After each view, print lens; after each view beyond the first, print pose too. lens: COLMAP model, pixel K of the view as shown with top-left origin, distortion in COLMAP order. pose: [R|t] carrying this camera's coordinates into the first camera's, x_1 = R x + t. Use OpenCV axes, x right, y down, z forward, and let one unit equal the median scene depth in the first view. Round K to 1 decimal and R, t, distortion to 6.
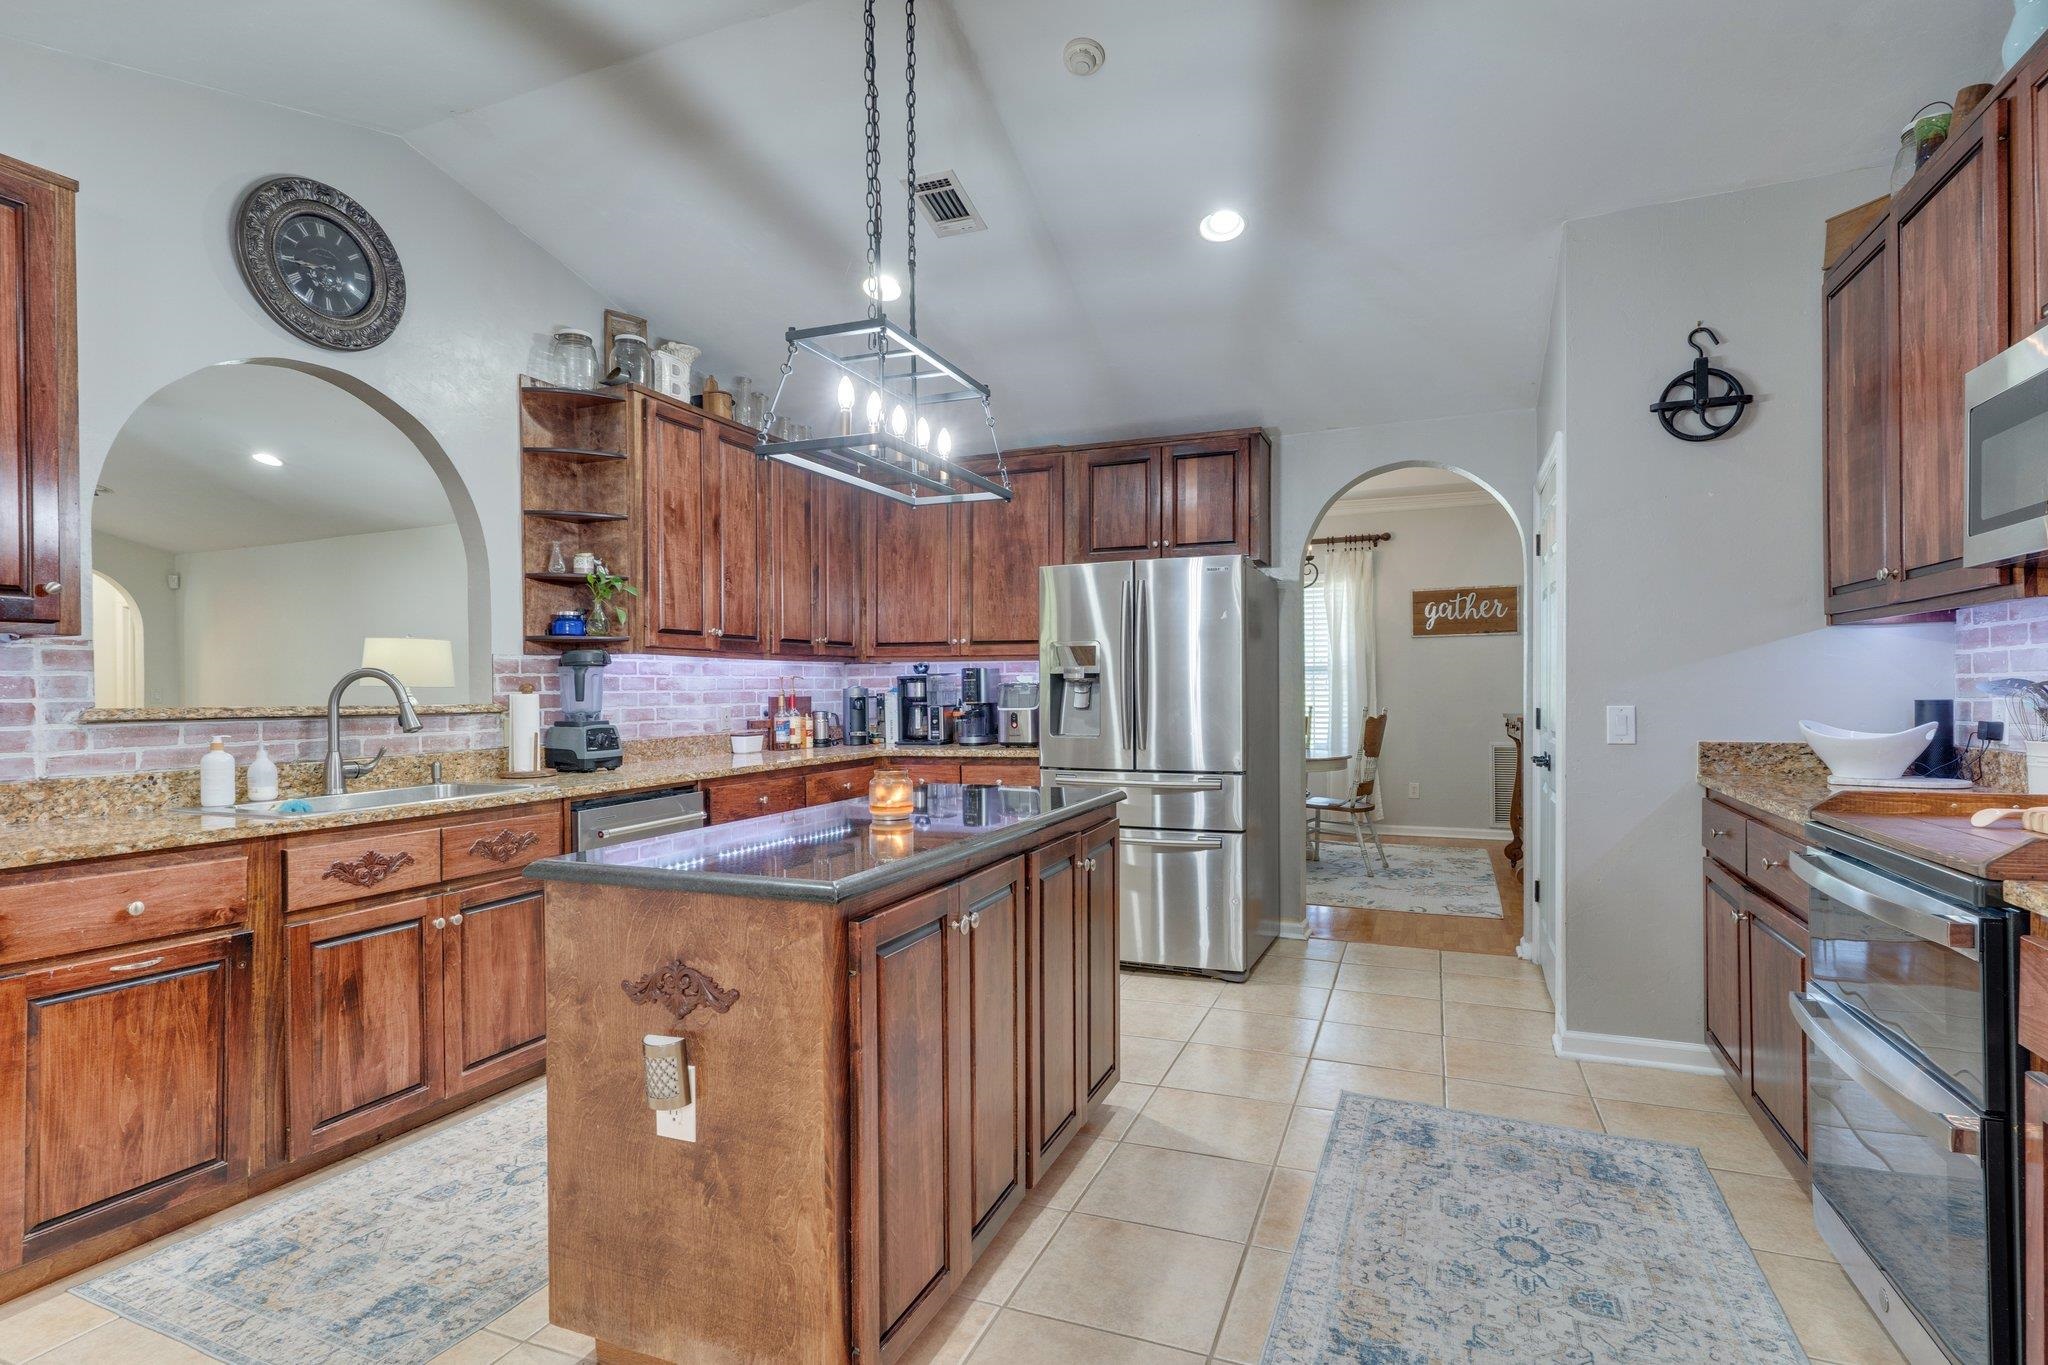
lens RADIAL K [[1012.0, 0, 1025.4], [0, 1012.0, 693.5], [0, 0, 1]] dist [0.005633, 0.000214]
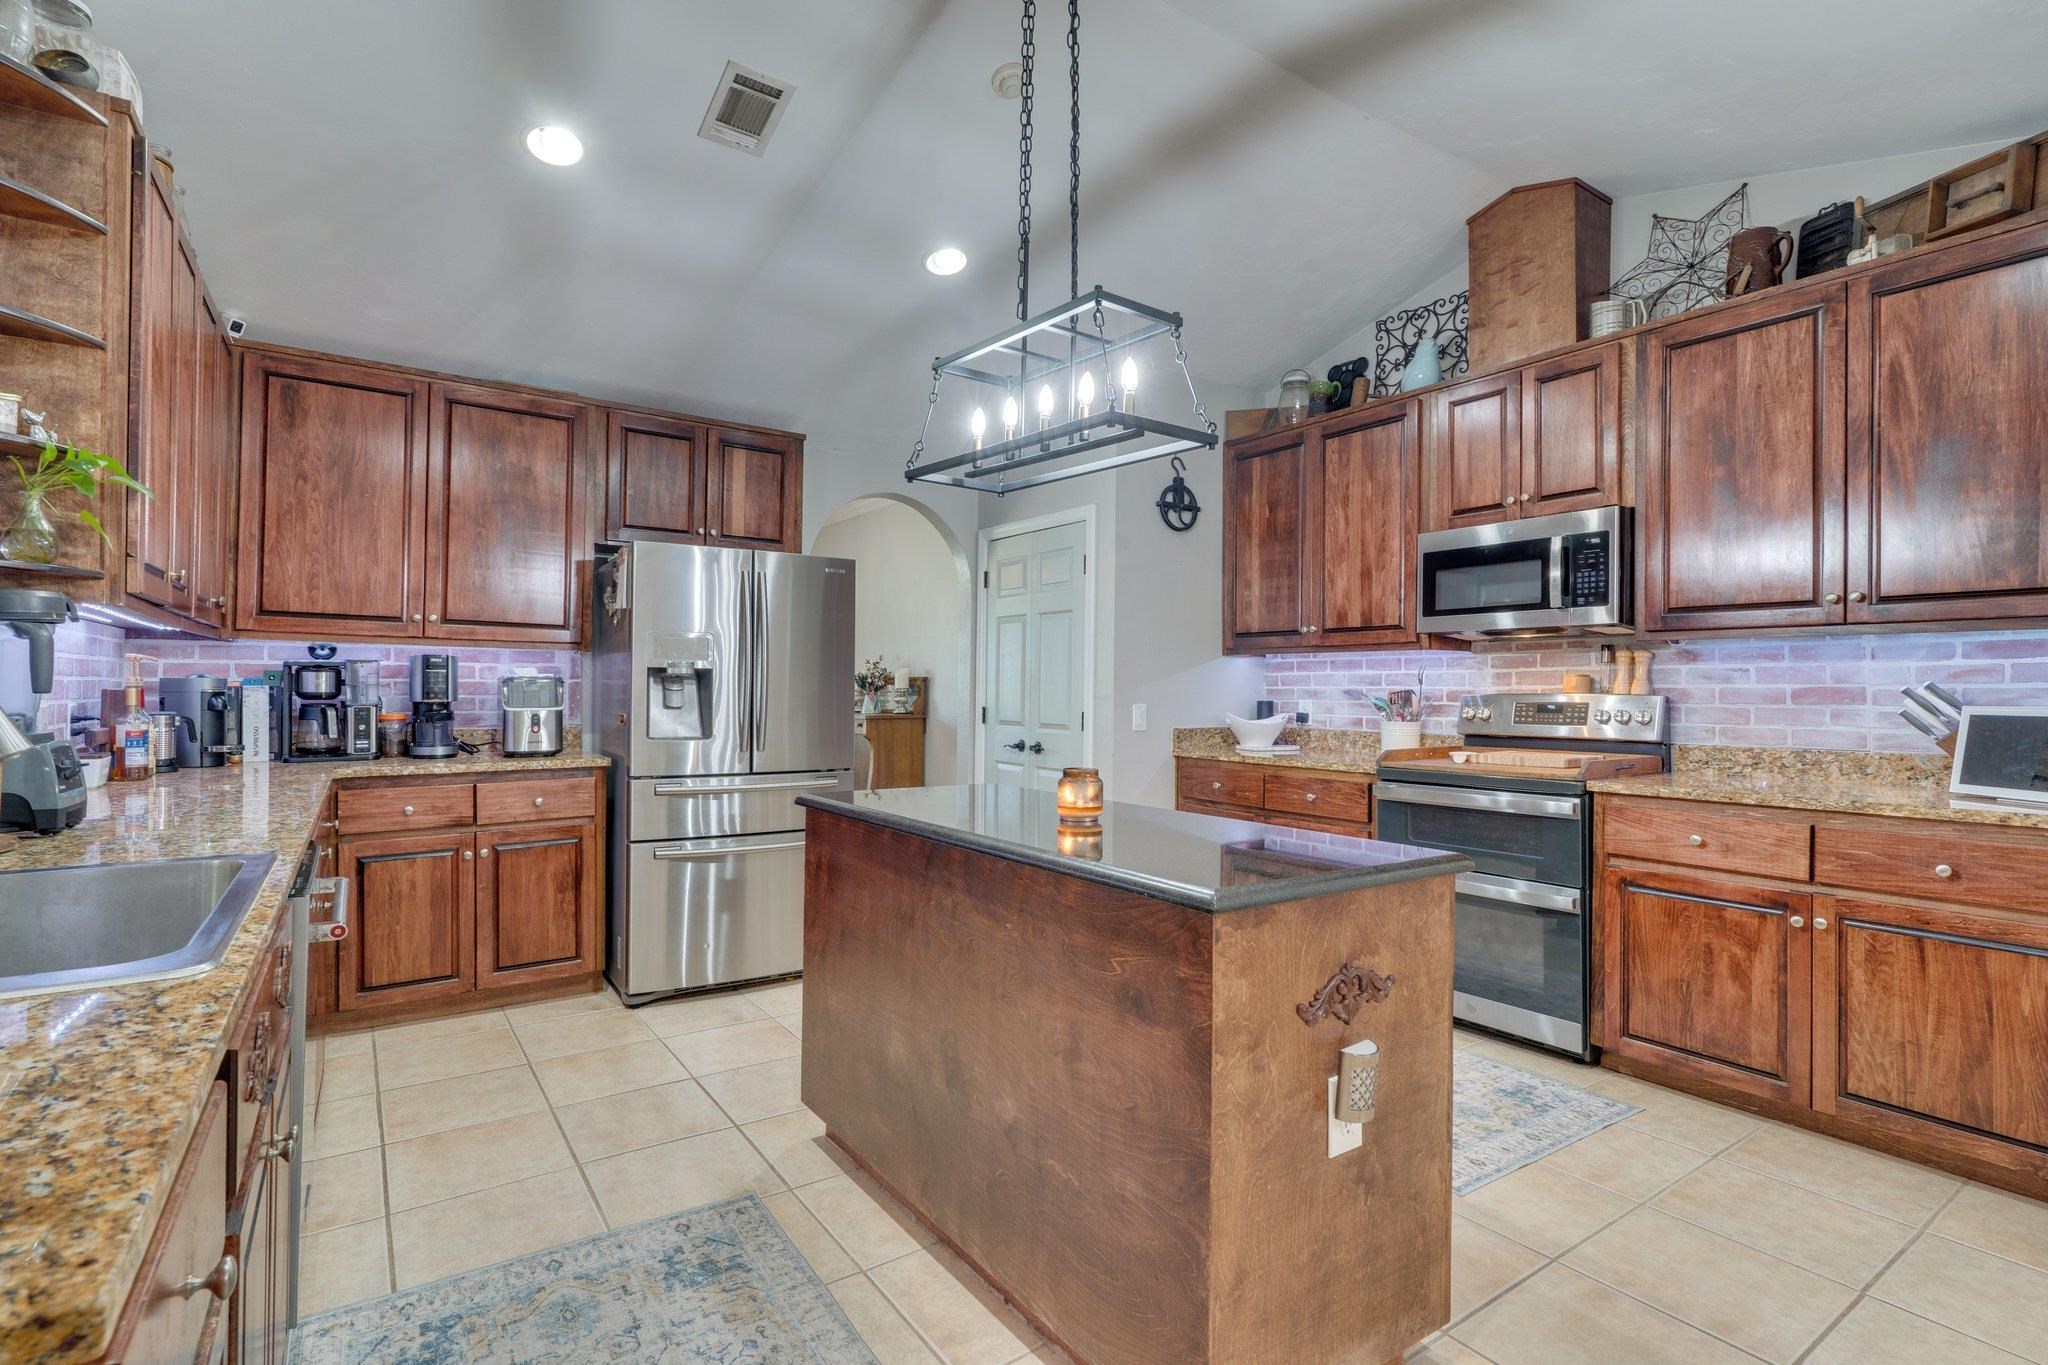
lens RADIAL K [[970.7, 0, 1024.0], [0, 970.7, 682.5], [0, 0, 1]] dist [0.003529, 0.000138]
pose [[0.546568, 0.020379, 0.837167, -0.507935], [-0.008386, 0.999787, -0.018863, 0.006506], [-0.837373, 0.003290, 0.546623, 0.296505]]
